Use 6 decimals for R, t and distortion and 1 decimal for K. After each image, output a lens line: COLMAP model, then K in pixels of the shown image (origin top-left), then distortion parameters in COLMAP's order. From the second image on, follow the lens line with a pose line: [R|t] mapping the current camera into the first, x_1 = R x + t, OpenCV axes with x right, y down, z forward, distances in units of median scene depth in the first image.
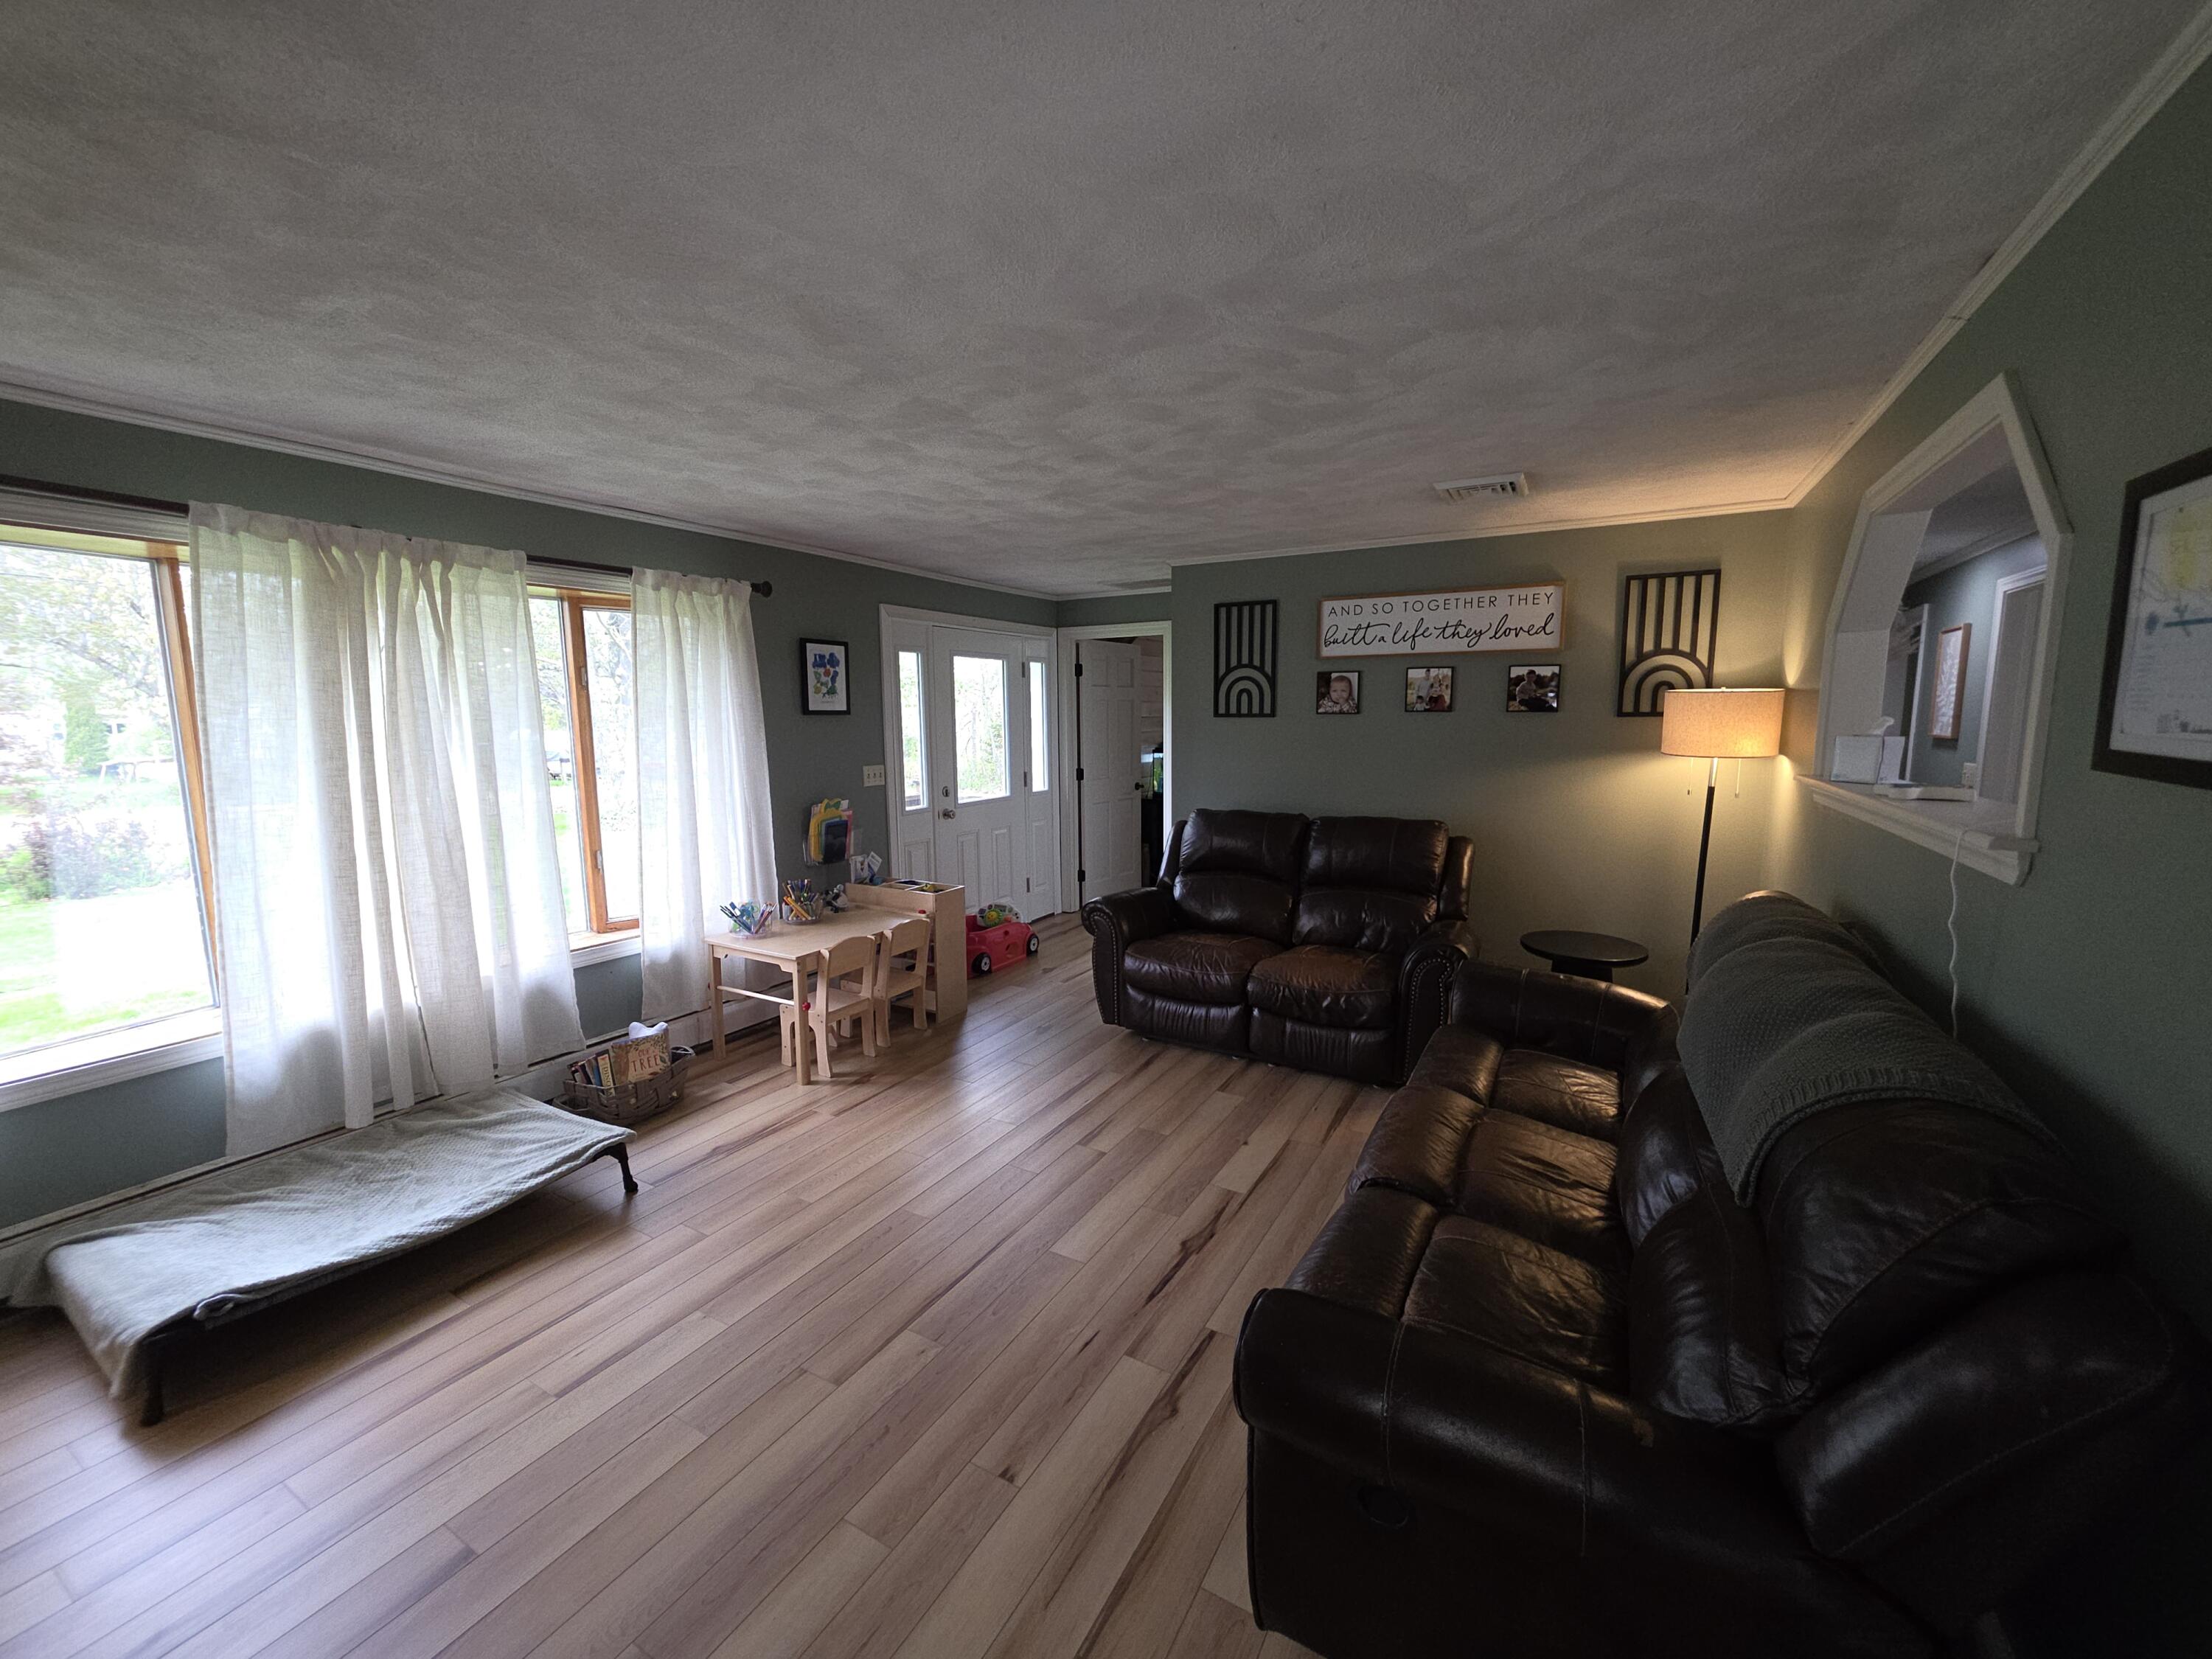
lens RADIAL K [[879.5, 0, 1111.7], [0, 879.5, 827.1], [0, 0, 1]] dist [-0.000072, -0.000280]
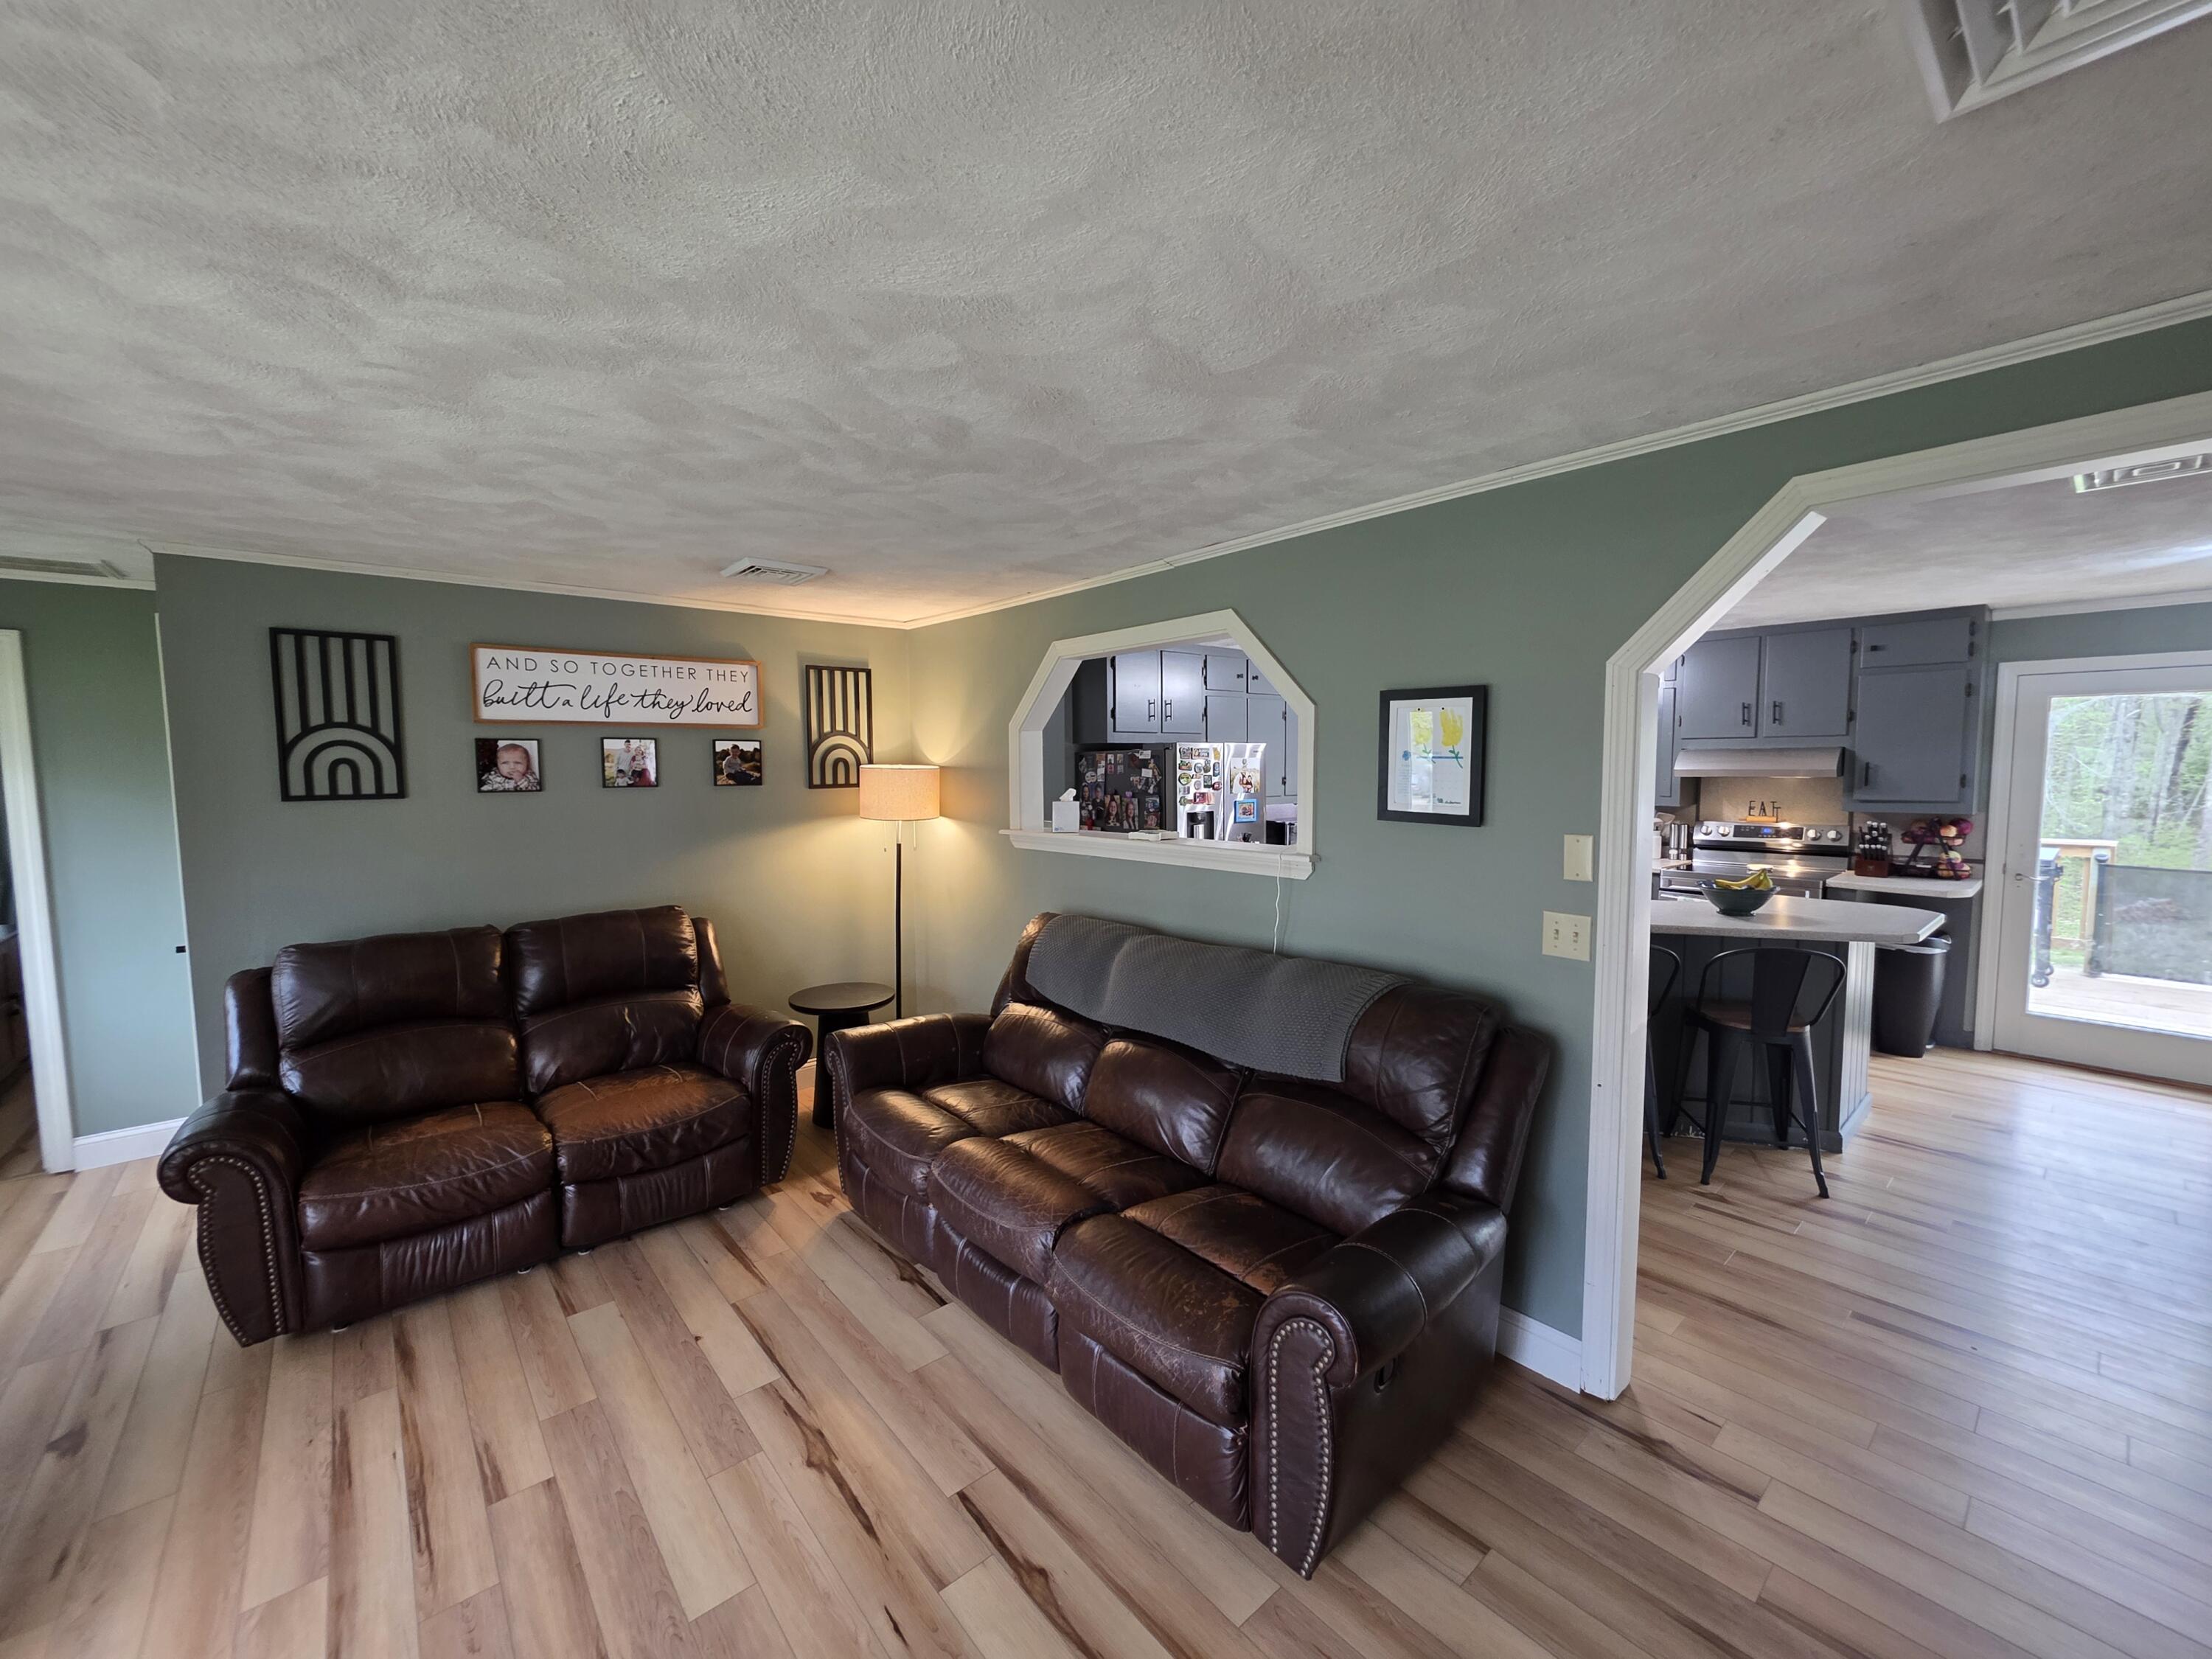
lens RADIAL K [[879.5, 0, 1111.7], [0, 879.5, 827.1], [0, 0, 1]] dist [-0.000072, -0.000280]
pose [[0.339590, -0.065281, 0.938305, -0.337508], [0.126279, 0.991721, 0.023295, -0.053194], [-0.932058, 0.110577, 0.345022, 0.255119]]
